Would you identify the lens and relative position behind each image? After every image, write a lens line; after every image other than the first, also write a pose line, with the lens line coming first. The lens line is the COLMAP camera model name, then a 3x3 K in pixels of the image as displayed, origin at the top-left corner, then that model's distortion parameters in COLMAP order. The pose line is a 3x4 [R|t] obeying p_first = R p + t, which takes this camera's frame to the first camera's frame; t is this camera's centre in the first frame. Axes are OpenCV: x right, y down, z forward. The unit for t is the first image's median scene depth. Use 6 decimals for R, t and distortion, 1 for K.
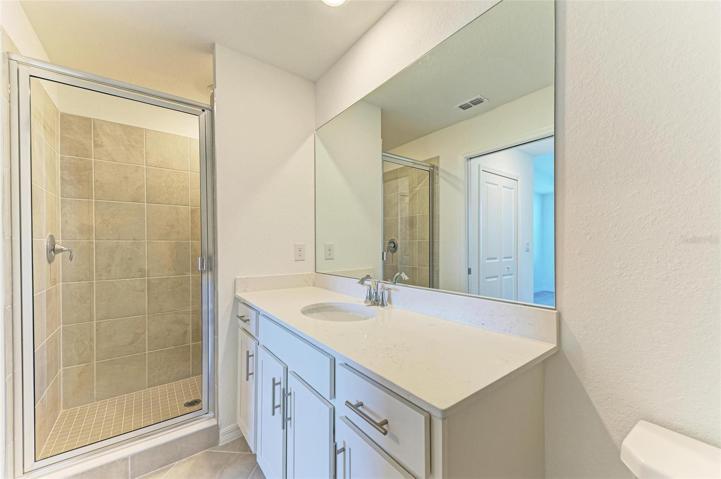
lens RADIAL K [[284.5, 0, 366.4], [0, 284.5, 244.4], [0, 0, 1]] dist [0.010196, -0.000115]
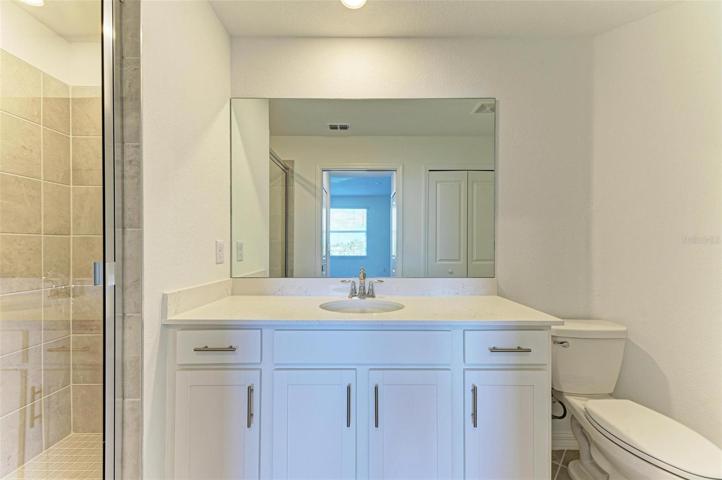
lens RADIAL K [[284.9, 0, 366.4], [0, 284.9, 245.9], [0, 0, 1]] dist [0.010196, -0.000115]
pose [[0.625746, 0.002249, 0.780024, -0.481406], [-0.005684, 0.999982, 0.001677, 0.002994], [-0.780006, -0.005483, 0.625748, 0.157431]]
